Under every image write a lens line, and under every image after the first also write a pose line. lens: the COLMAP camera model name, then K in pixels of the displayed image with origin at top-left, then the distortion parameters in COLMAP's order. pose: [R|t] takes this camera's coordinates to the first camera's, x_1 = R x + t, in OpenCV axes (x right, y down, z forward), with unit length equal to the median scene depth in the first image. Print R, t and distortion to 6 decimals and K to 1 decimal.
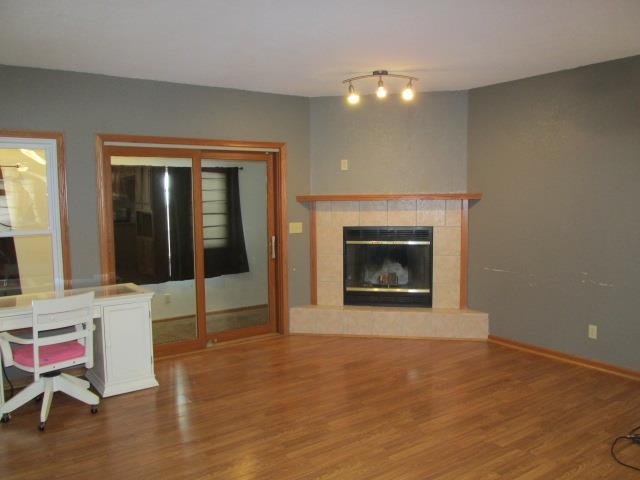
lens RADIAL K [[528.1, 0, 317.4], [0, 528.1, 238.1], [0, 0, 1]] dist [-0.036995, -0.002778]
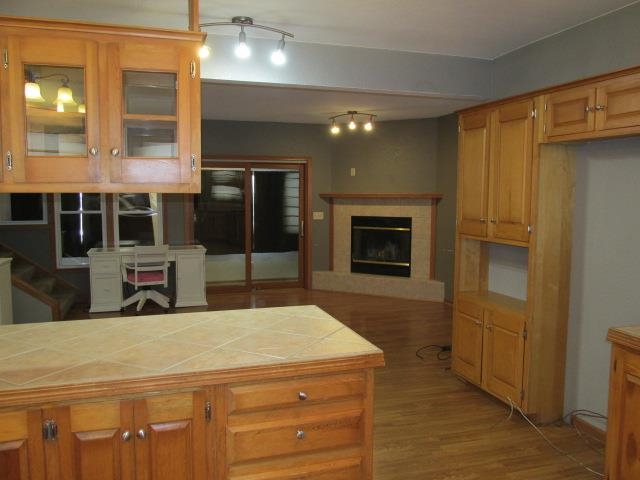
lens RADIAL K [[528.1, 0, 321.5], [0, 528.1, 240.7], [0, 0, 1]] dist [-0.036995, -0.002778]
pose [[0.953683, 0.043160, -0.297702, 0.403693], [-0.040347, 0.999064, 0.015591, 0.025688], [0.298096, -0.002858, 0.954532, -0.375394]]
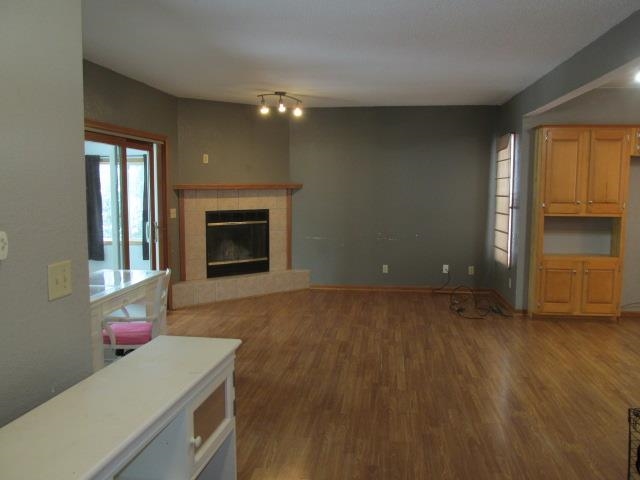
lens RADIAL K [[528.1, 0, 321.5], [0, 528.1, 241.2], [0, 0, 1]] dist [-0.036995, -0.002778]
pose [[0.668666, -0.066711, 0.740564, -0.669016], [0.050859, 0.997738, 0.043956, 0.006405], [-0.741821, 0.008272, 0.670546, 0.021161]]
